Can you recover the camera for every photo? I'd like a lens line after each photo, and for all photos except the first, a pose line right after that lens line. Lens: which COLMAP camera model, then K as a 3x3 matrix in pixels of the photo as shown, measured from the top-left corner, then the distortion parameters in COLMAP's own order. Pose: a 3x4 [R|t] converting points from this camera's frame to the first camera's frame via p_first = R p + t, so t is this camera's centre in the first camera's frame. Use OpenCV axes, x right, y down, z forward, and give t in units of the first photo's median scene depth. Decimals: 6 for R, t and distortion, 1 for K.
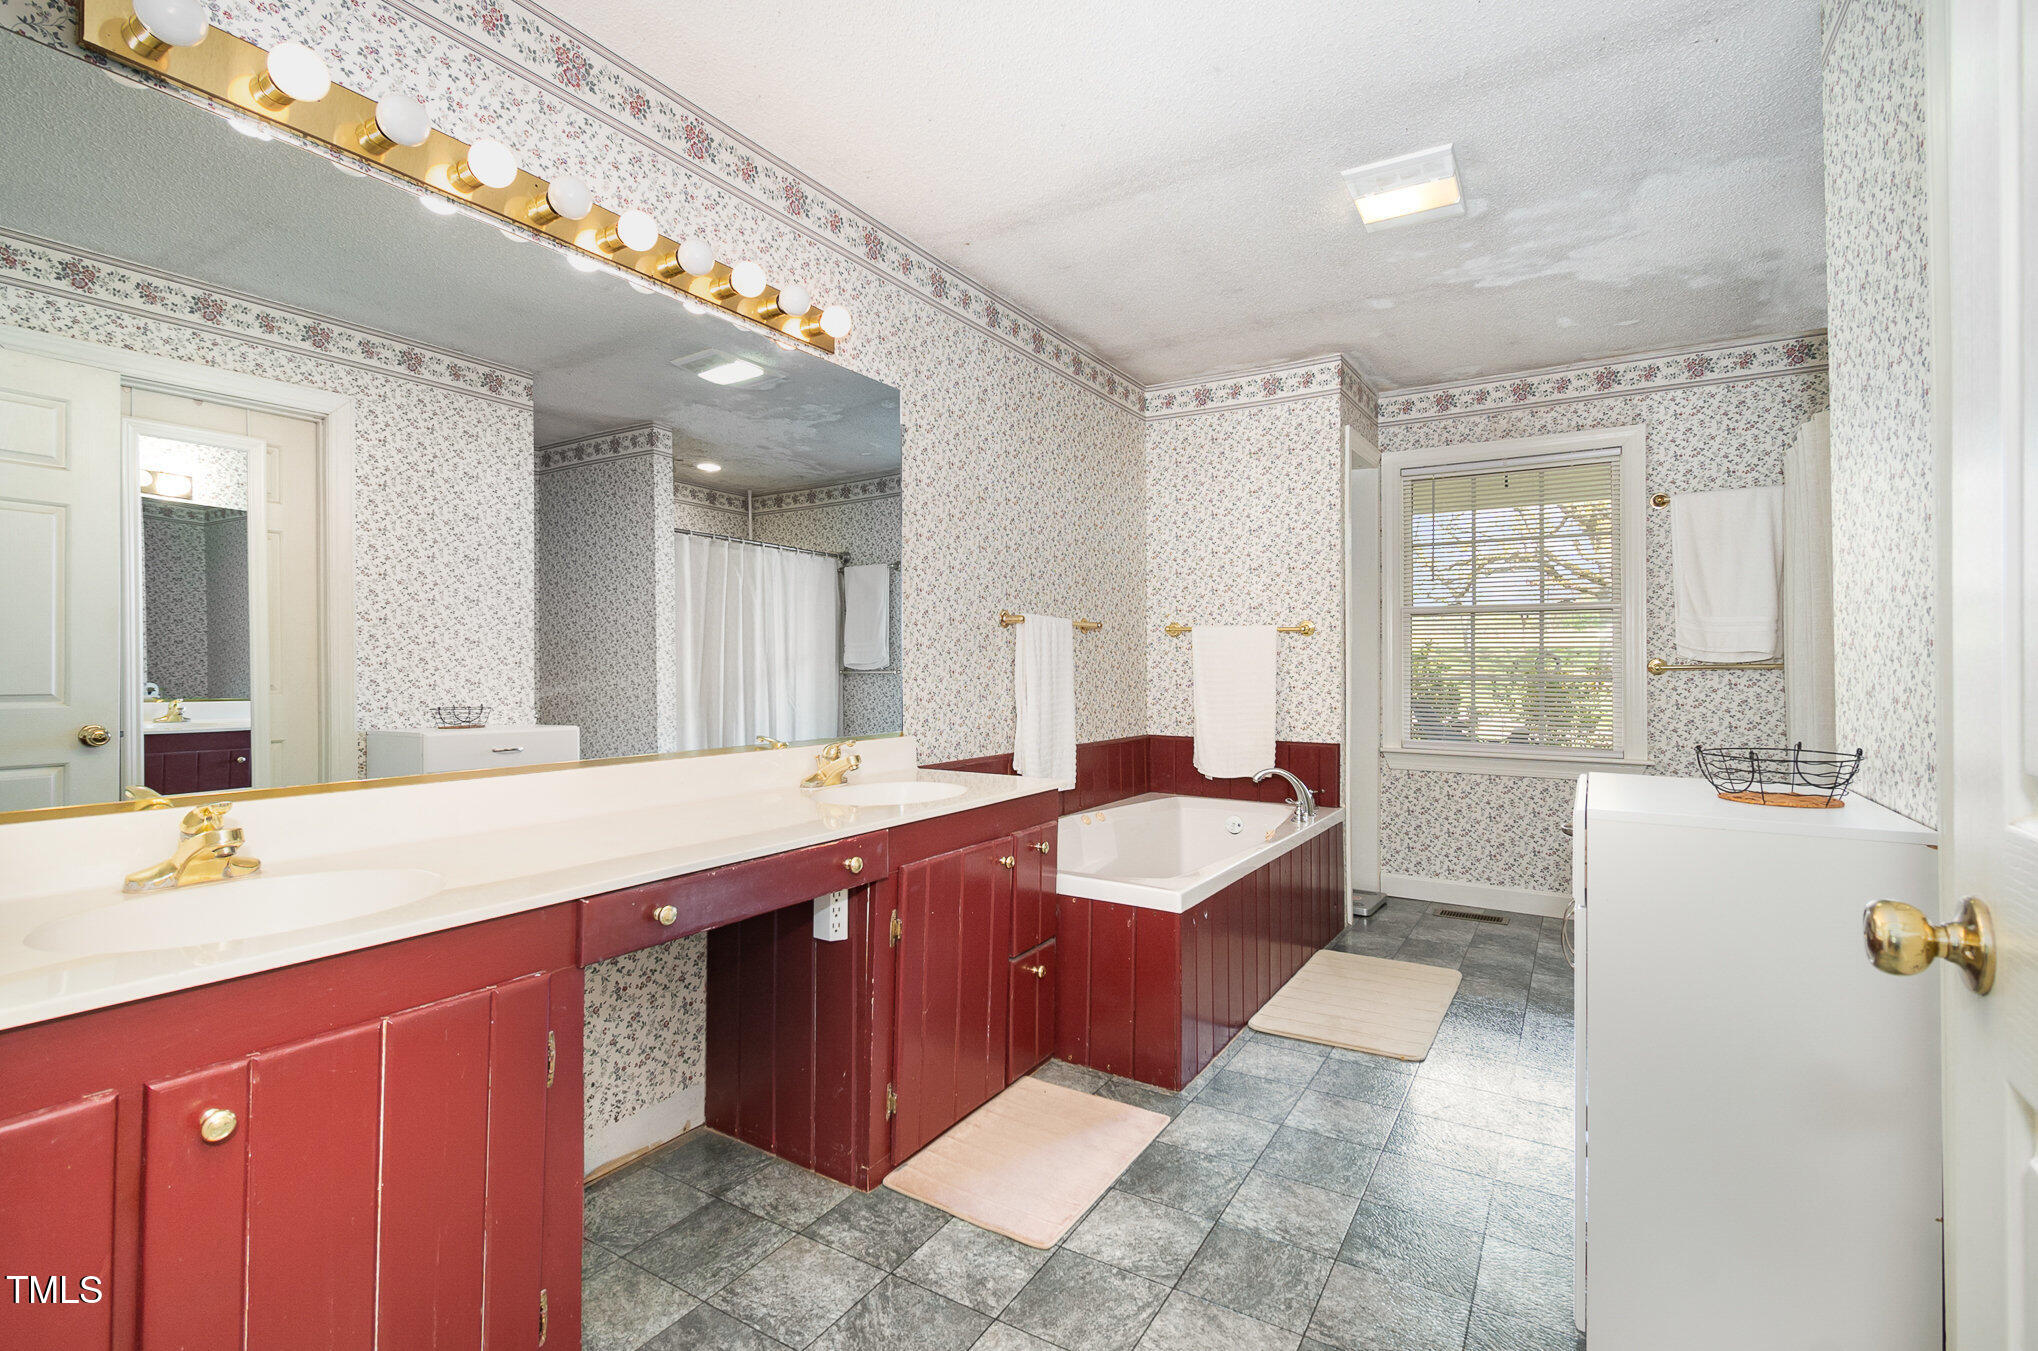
lens RADIAL K [[922.9, 0, 1020.7], [0, 922.9, 661.0], [0, 0, 1]] dist [0.000352, -0.000224]
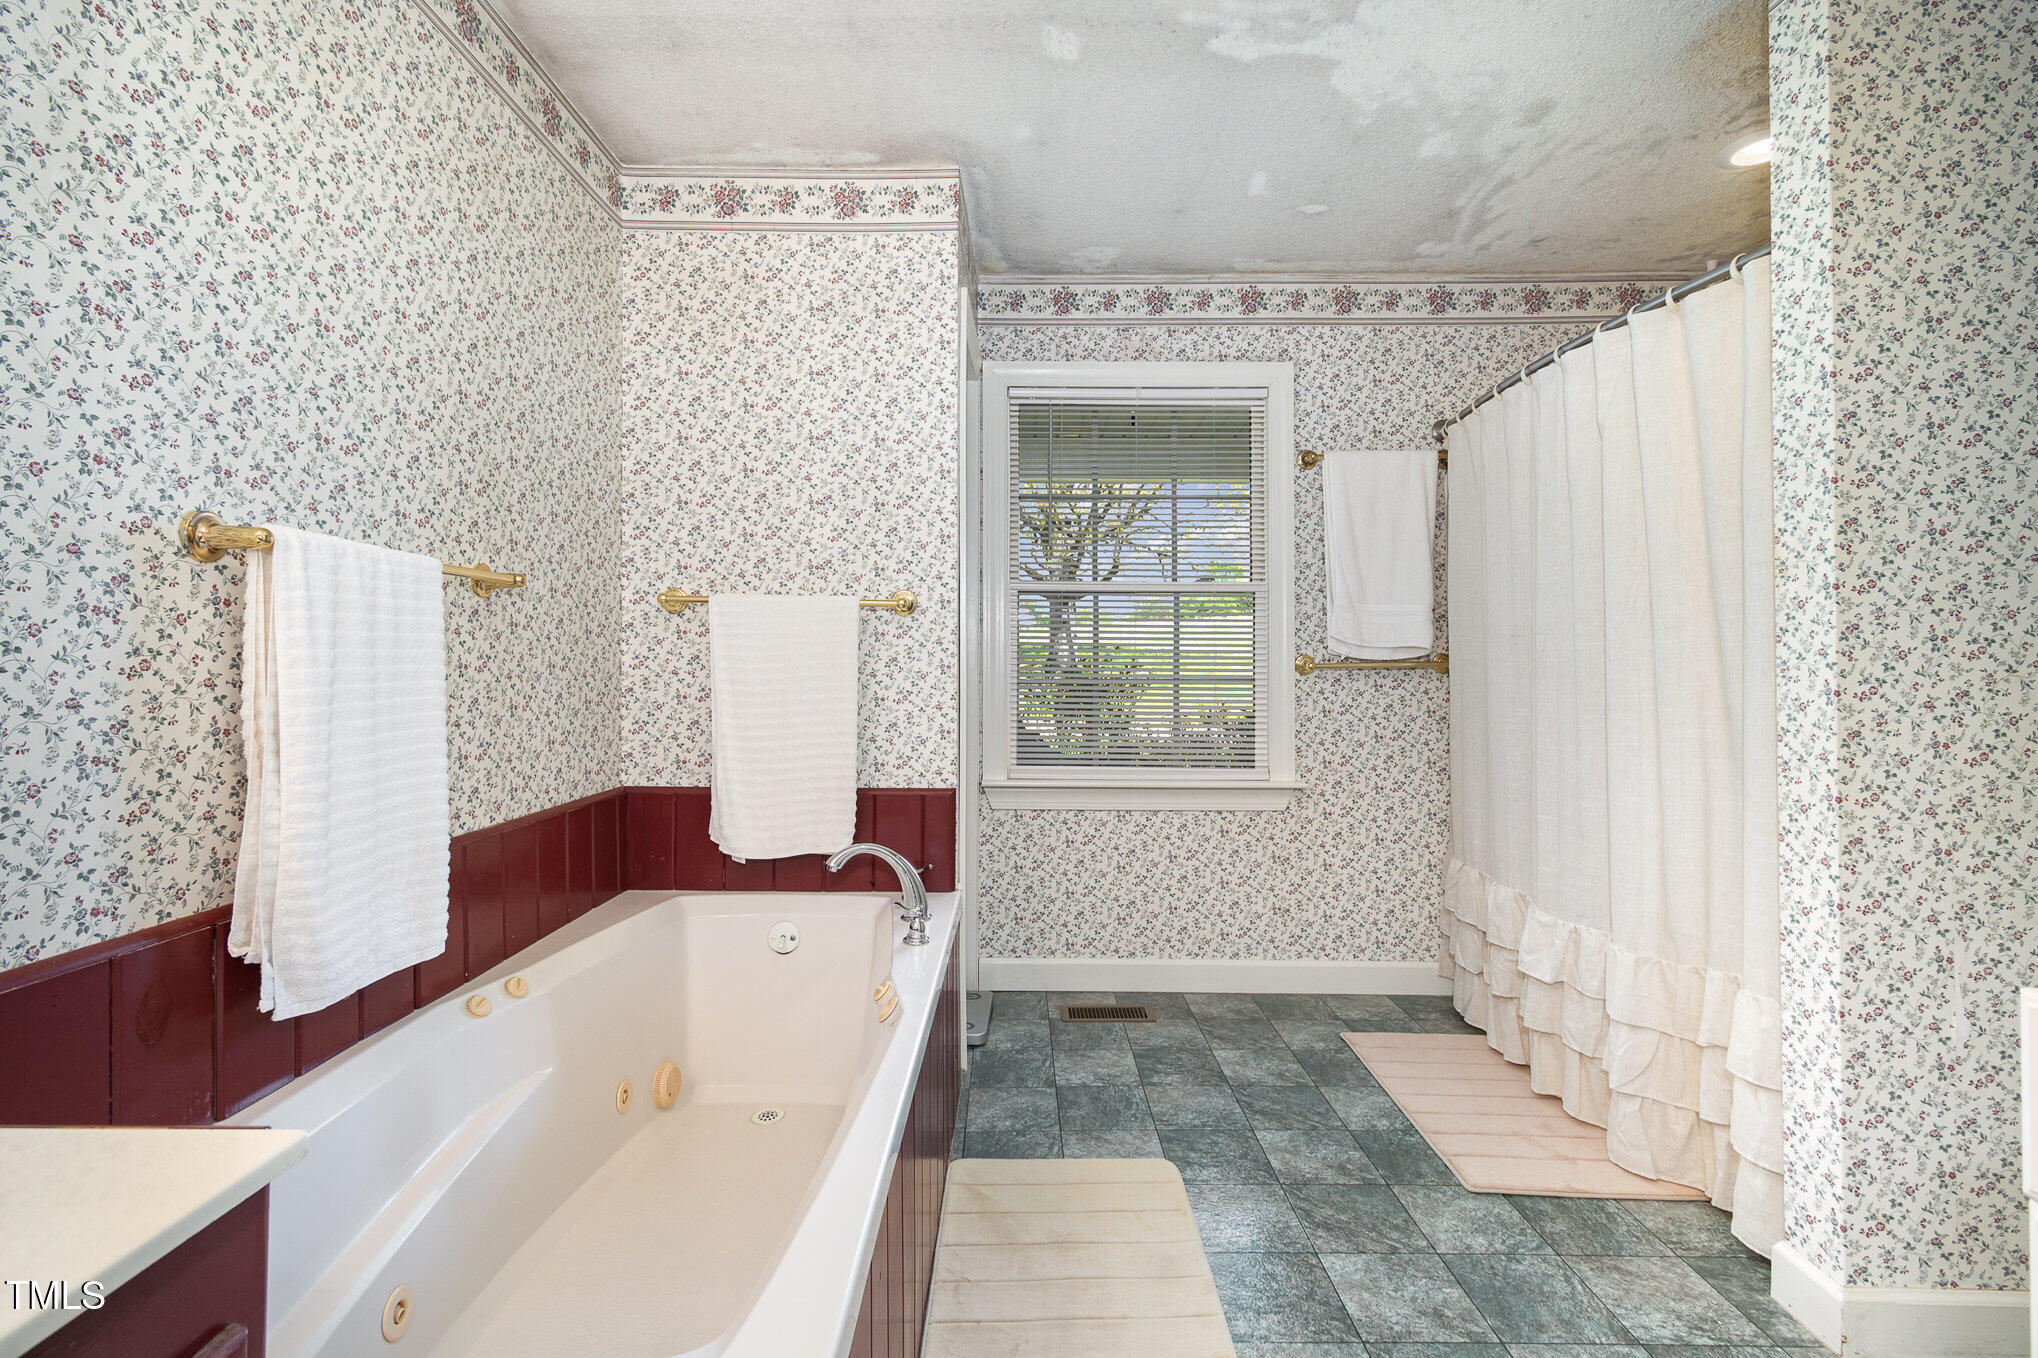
lens RADIAL K [[907.9, 0, 1011.9], [0, 907.9, 650.8], [0, 0, 1]] dist [0.005071, -0.000547]
pose [[0.851070, 0.006261, 0.525016, 0.052701], [-0.002930, 0.999970, -0.007175, 0.000464], [-0.525045, 0.004568, 0.851062, 0.440392]]
